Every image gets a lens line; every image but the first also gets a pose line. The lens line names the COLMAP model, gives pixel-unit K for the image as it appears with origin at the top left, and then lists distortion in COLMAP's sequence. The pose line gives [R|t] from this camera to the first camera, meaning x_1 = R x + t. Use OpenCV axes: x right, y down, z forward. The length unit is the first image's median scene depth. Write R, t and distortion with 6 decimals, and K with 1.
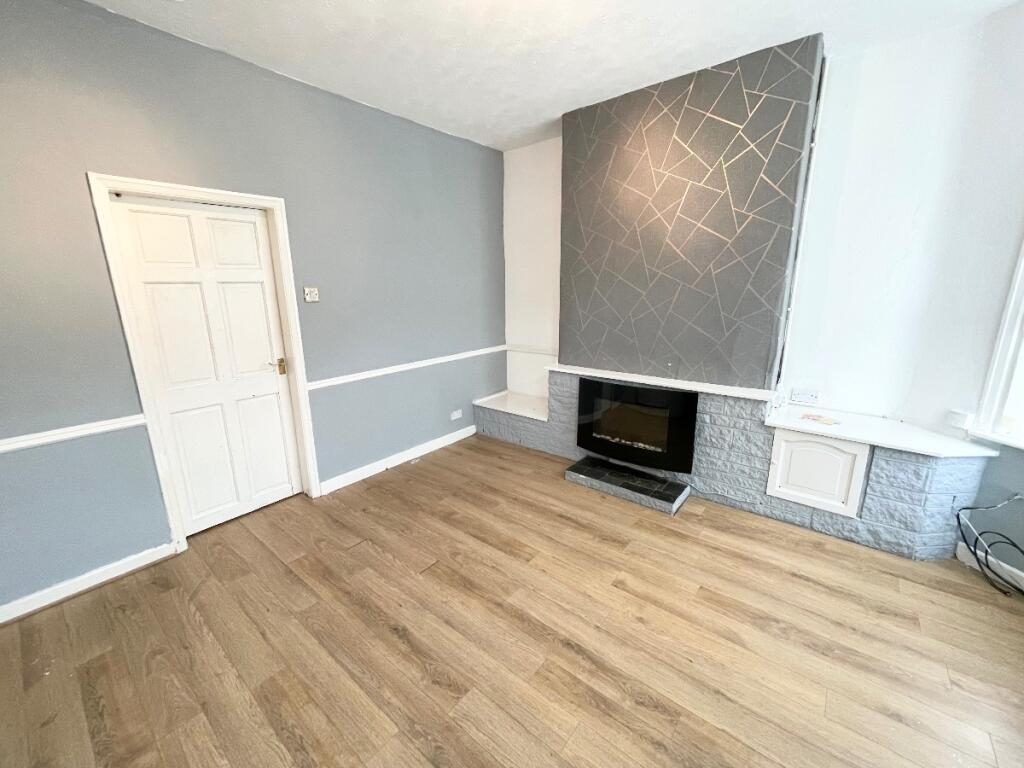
lens RADIAL K [[415.7, 0, 513.1], [0, 415.7, 384.5], [0, 0, 1]] dist [0.001620, -0.000525]
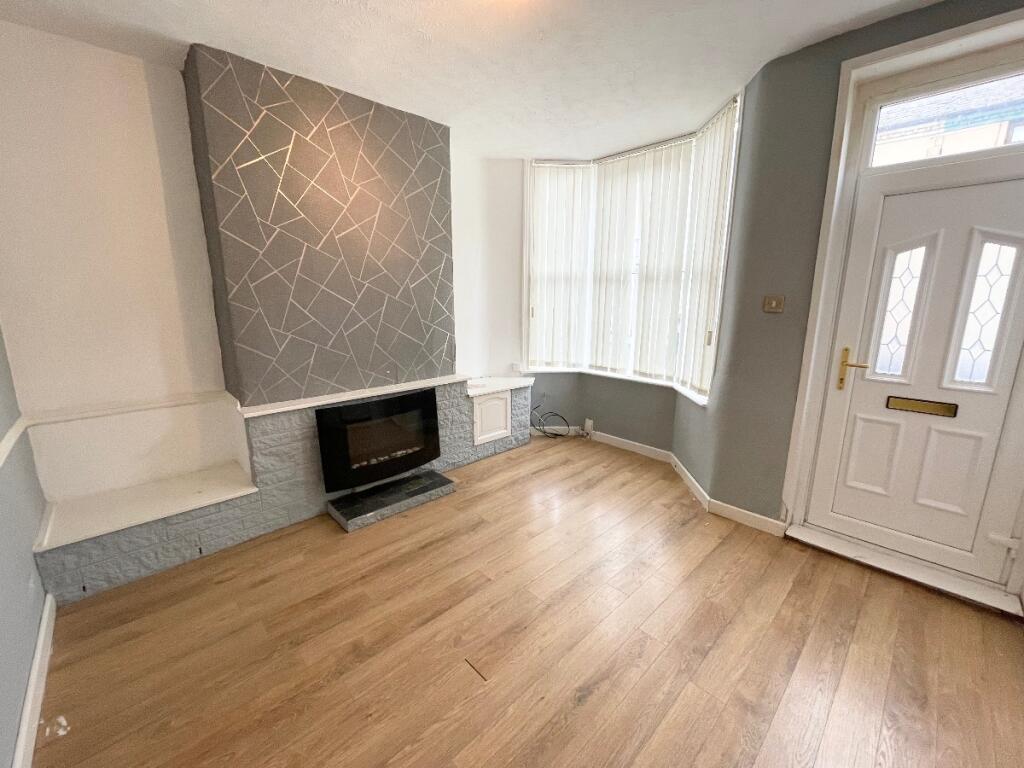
lens RADIAL K [[415.7, 0, 513.1], [0, 415.7, 384.5], [0, 0, 1]] dist [0.001620, -0.000525]
pose [[0.118630, -0.193051, 0.973991, -0.662556], [0.230416, 0.959493, 0.162114, -0.124248], [-0.965834, 0.205191, 0.158307, 0.579729]]
